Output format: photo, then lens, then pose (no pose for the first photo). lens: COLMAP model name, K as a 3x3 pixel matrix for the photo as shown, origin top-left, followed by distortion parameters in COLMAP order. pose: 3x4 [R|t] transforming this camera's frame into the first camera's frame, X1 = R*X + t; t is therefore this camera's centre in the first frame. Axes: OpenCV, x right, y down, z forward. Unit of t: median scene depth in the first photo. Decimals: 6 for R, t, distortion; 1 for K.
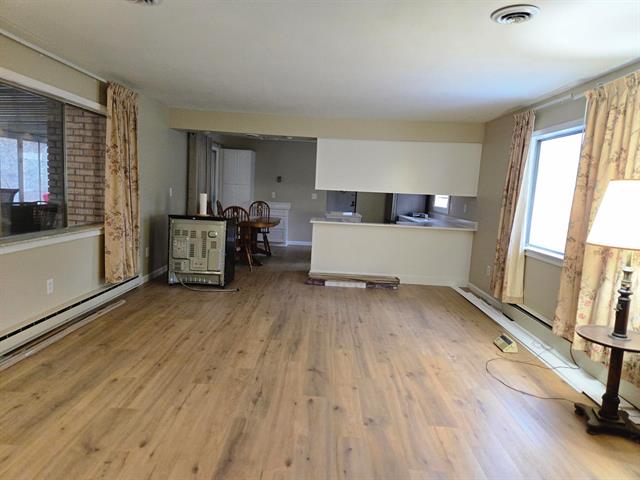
lens RADIAL K [[425.0, 0, 316.0], [0, 425.0, 240.3], [0, 0, 1]] dist [0.082412, -0.067983]
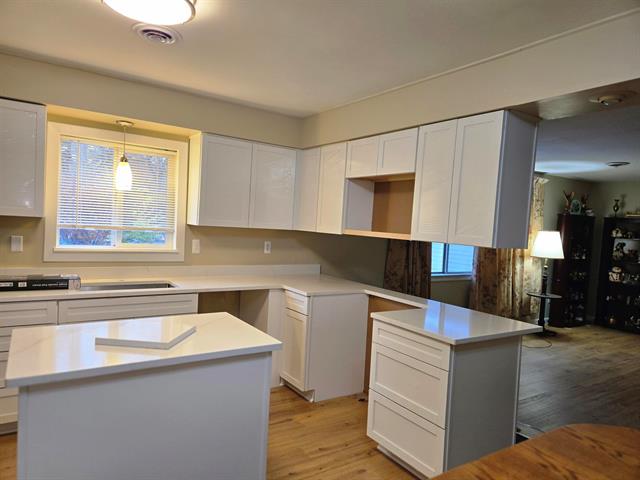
lens RADIAL K [[425.0, 0, 316.0], [0, 425.0, 240.3], [0, 0, 1]] dist [0.082412, -0.067983]
pose [[-0.560453, -0.117204, 0.819851, -0.370118], [0.016559, 0.988152, 0.152584, -0.325569], [-0.828020, 0.099092, -0.551872, 2.344830]]
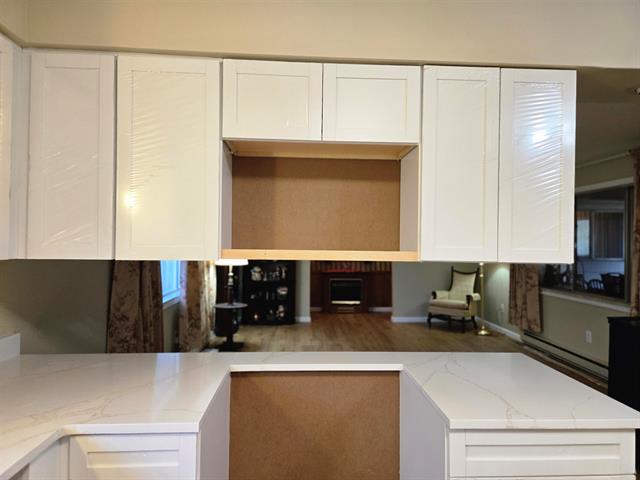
lens RADIAL K [[428.8, 0, 317.8], [0, 428.8, 238.3], [0, 0, 1]] dist [0.087384, -0.074130]
pose [[-0.996155, -0.061987, -0.061907, 0.289503], [-0.068617, 0.991399, 0.111447, -0.272629], [0.054466, 0.115266, -0.991840, 2.213975]]
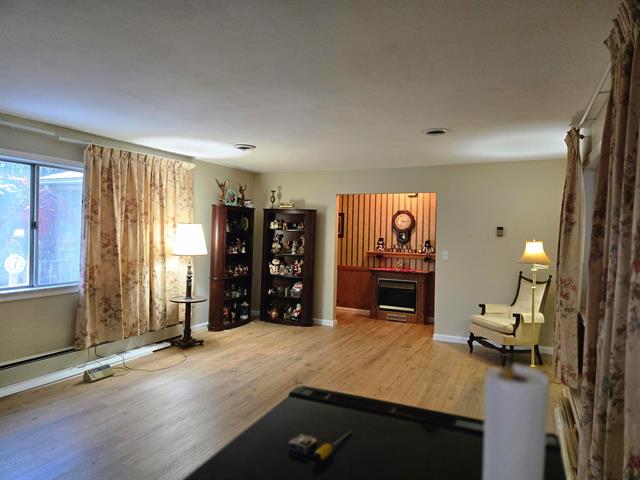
lens RADIAL K [[425.0, 0, 316.0], [0, 425.0, 240.3], [0, 0, 1]] dist [0.082412, -0.067983]
pose [[-0.908392, -0.083977, 0.409601, -0.460651], [-0.022014, 0.987870, 0.153714, -0.262814], [-0.417541, 0.130615, -0.899222, 1.778102]]
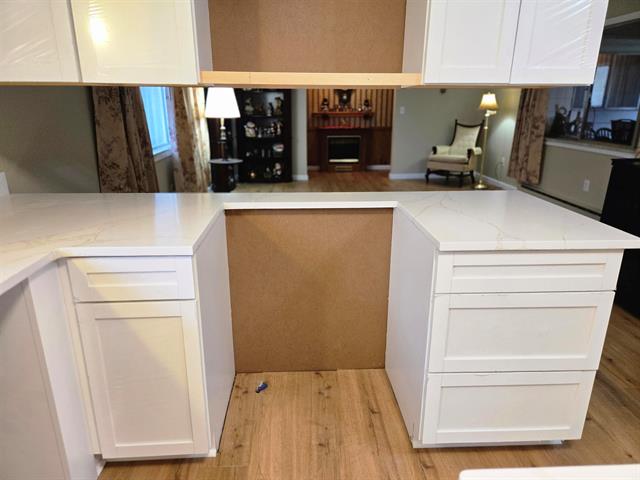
lens RADIAL K [[430.0, 0, 315.4], [0, 430.0, 240.1], [0, 0, 1]] dist [0.082542, -0.068472]
pose [[-0.996704, -0.031728, -0.074660, 0.280535], [-0.059975, 0.907926, 0.414817, -0.237604], [0.054625, 0.417928, -0.906837, 2.201489]]
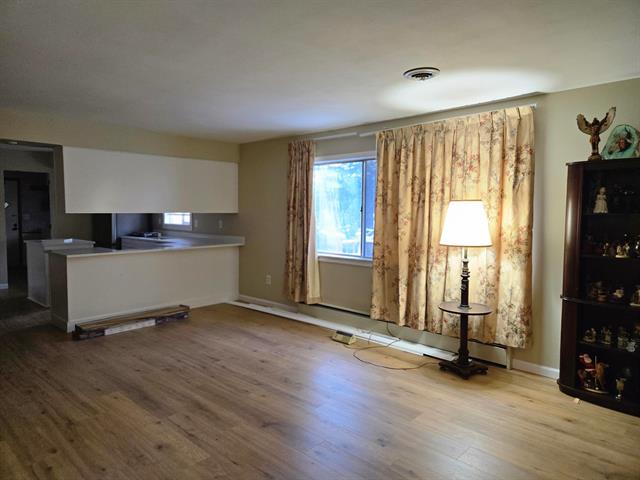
lens RADIAL K [[425.0, 0, 316.0], [0, 425.0, 240.3], [0, 0, 1]] dist [0.082412, -0.067983]
pose [[0.663405, -0.100839, 0.741435, -0.477795], [0.119183, 0.992468, 0.028341, -0.070464], [-0.738708, 0.069565, 0.670426, 0.271680]]
